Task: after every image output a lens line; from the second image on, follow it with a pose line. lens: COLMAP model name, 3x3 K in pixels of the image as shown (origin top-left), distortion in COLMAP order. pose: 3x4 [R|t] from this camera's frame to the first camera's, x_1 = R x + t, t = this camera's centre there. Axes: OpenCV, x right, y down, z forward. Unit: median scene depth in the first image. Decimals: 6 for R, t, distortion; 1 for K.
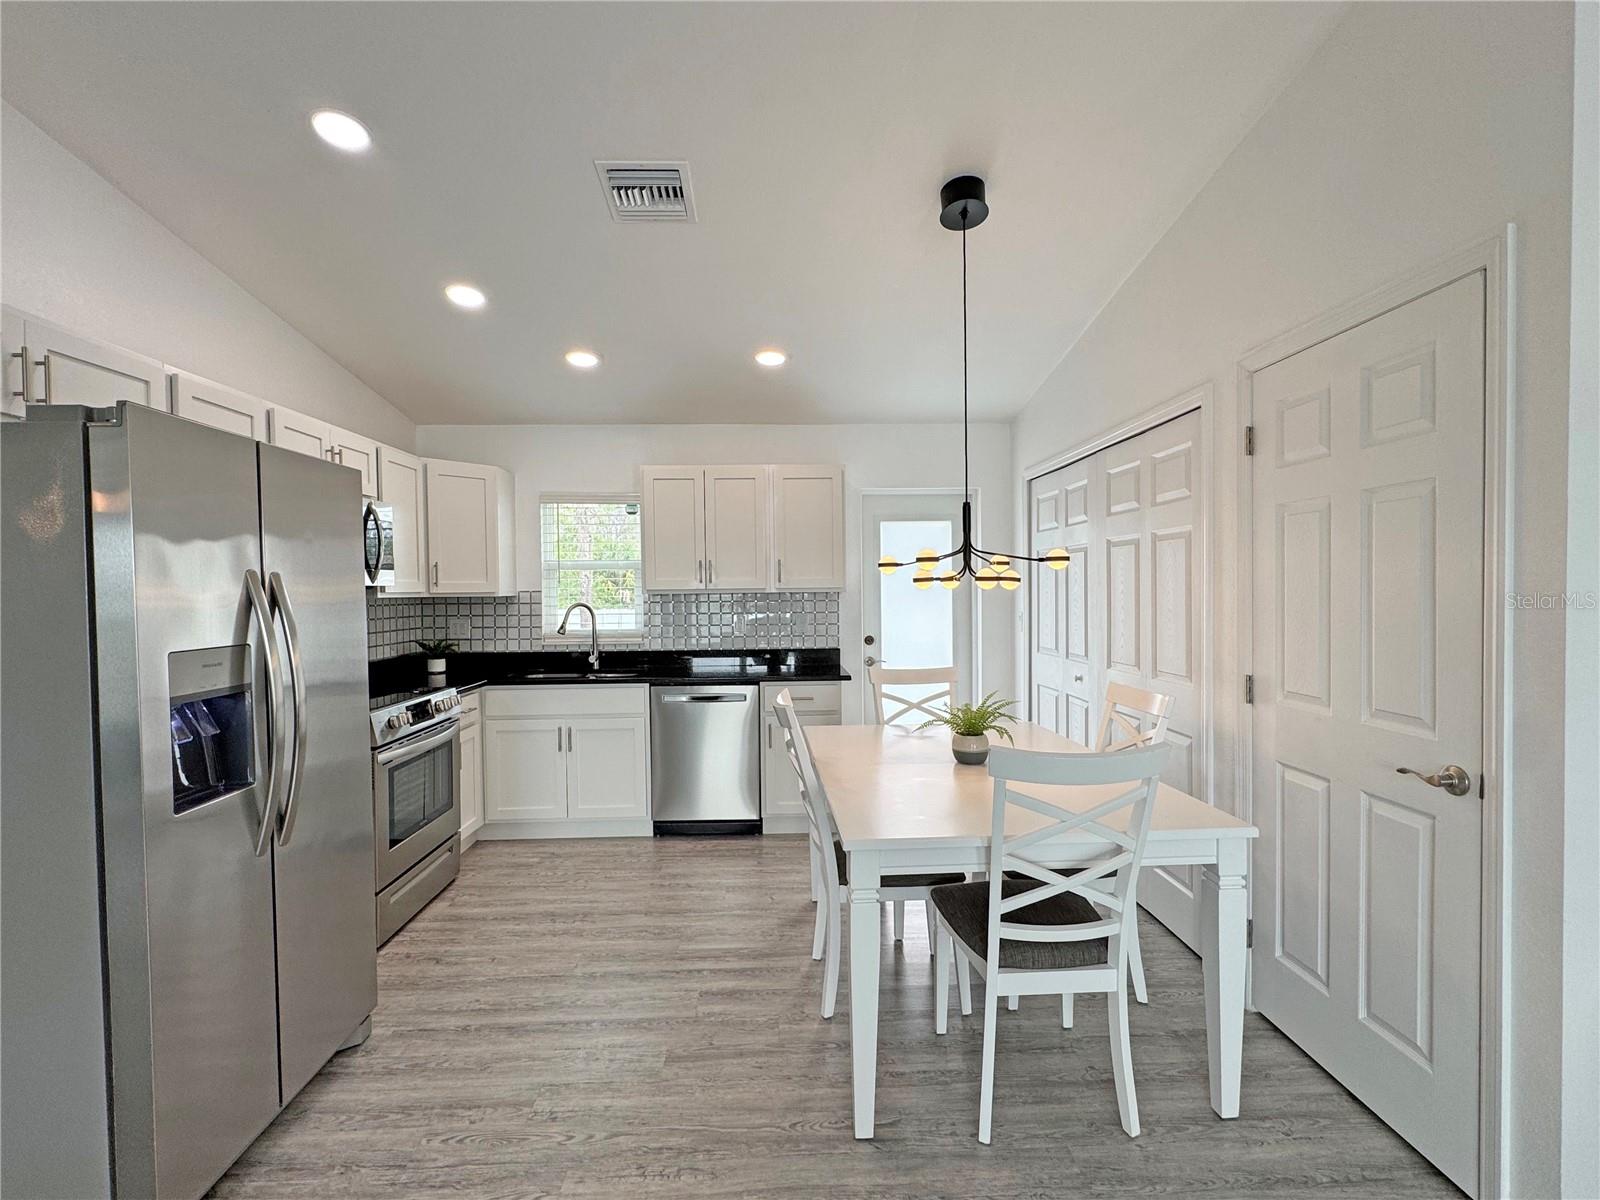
lens RADIAL K [[733.0, 0, 799.9], [0, 733.0, 596.3], [0, 0, 1]] dist [-0.000944, 0.000188]
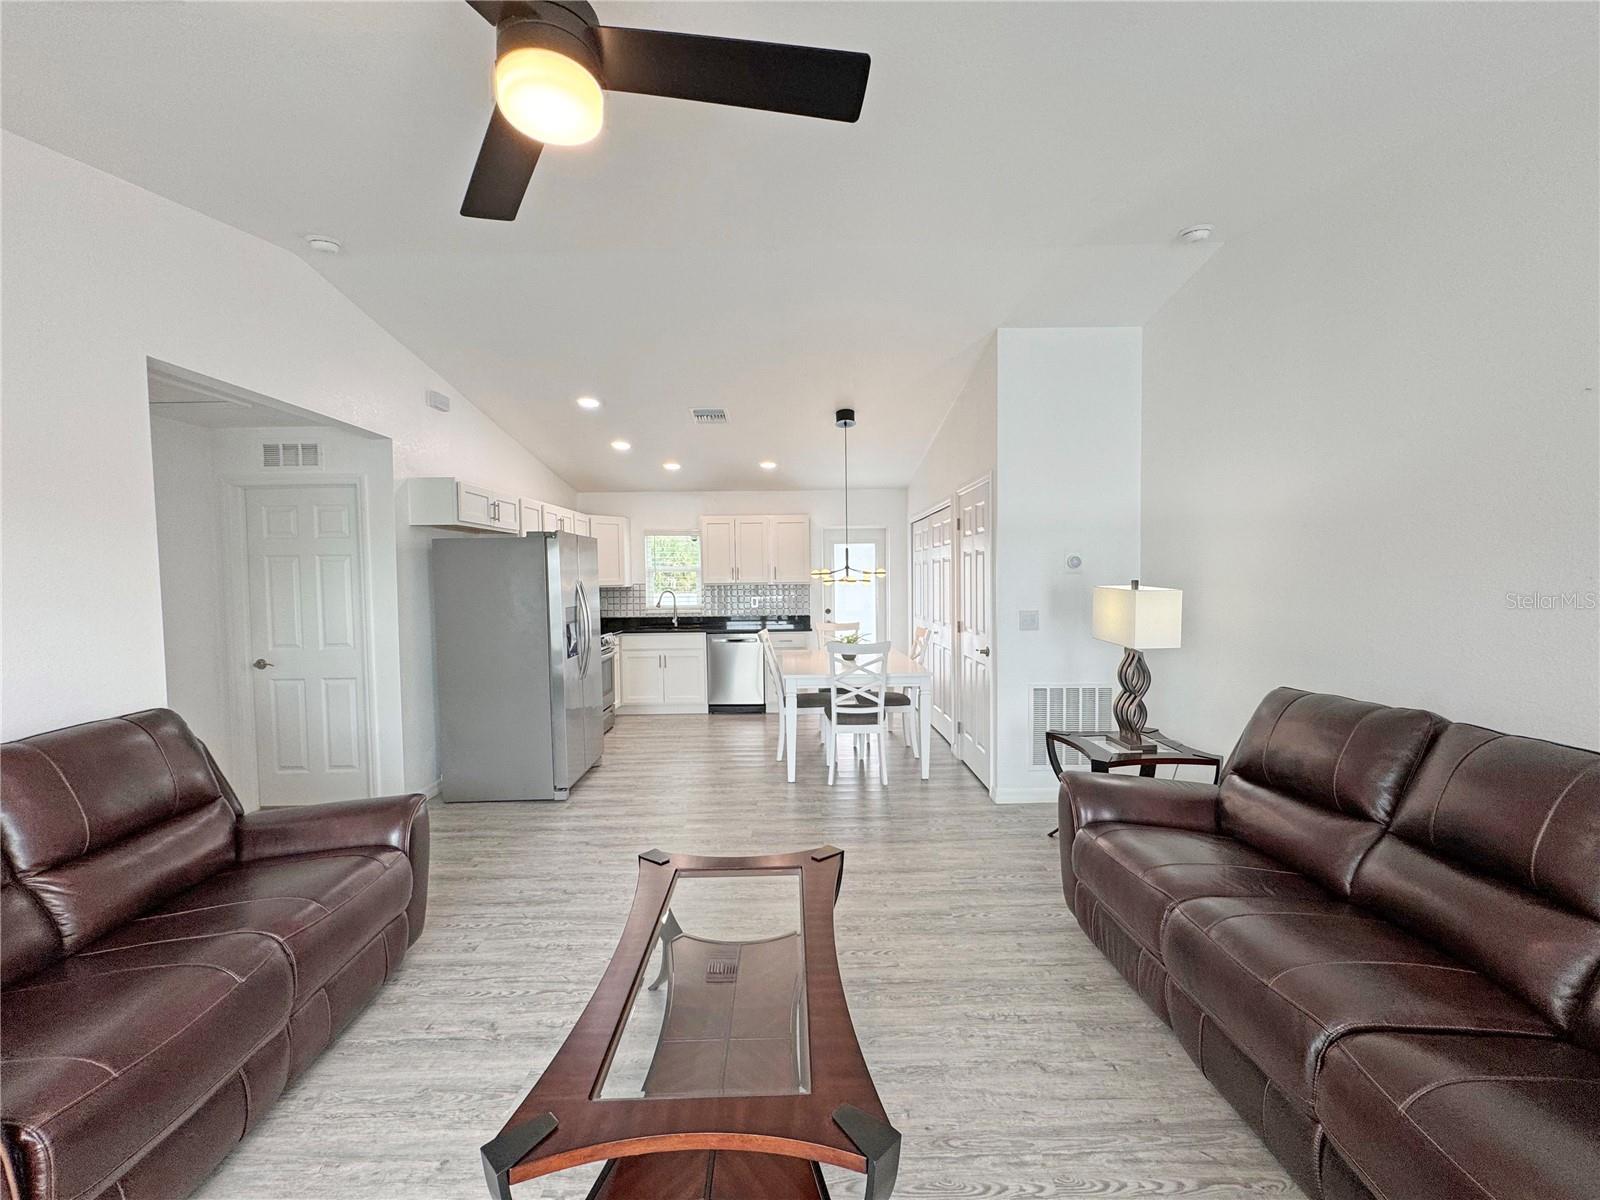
lens RADIAL K [[638.2, 0, 801.8], [0, 638.2, 598.2], [0, 0, 1]] dist [-0.003307, 0.001195]
pose [[0.999635, -0.000980, -0.026993, 0.087214], [0.001652, 0.999688, 0.024903, -0.011574], [0.026960, -0.024939, 0.999325, -0.643752]]
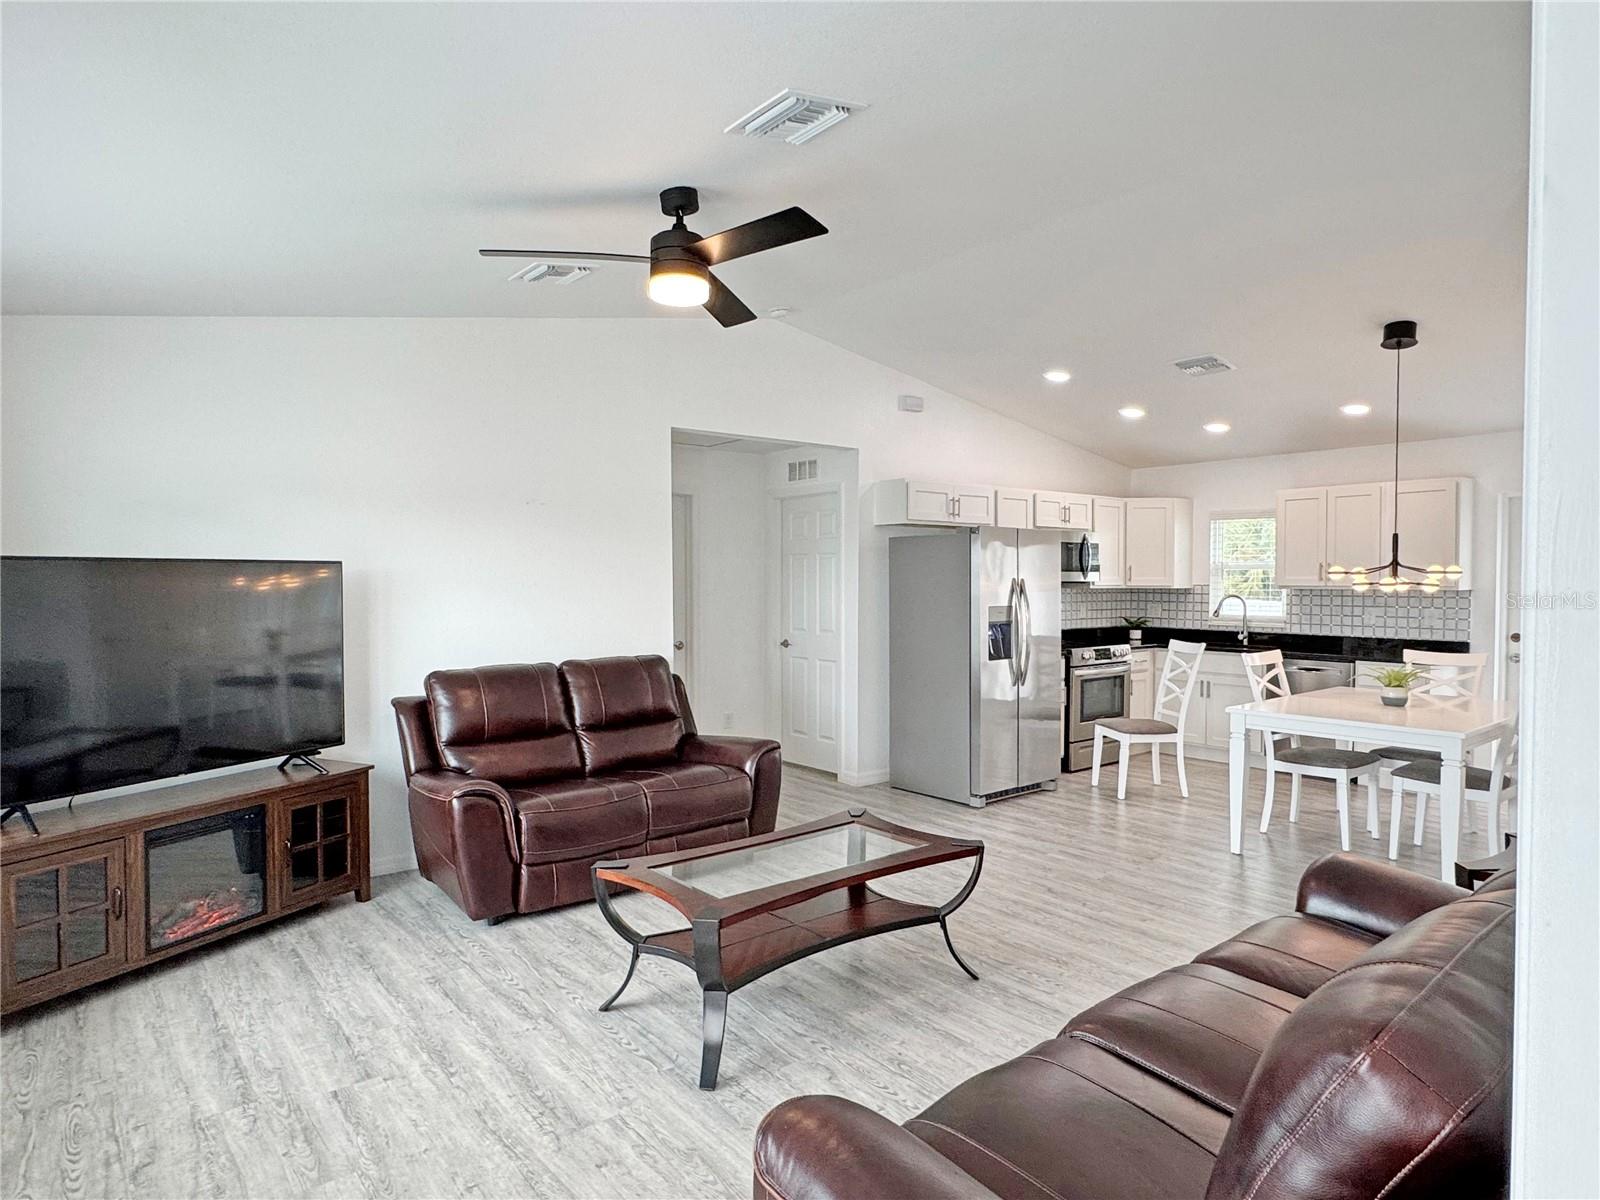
lens RADIAL K [[936.4, 0, 801.5], [0, 936.4, 607.0], [0, 0, 1]] dist [-0.002113, 0.001215]
pose [[0.595231, 0.035080, -0.802789, 0.659205], [-0.014925, 0.999357, 0.032602, -0.013125], [0.803416, -0.007424, 0.595372, -0.710597]]
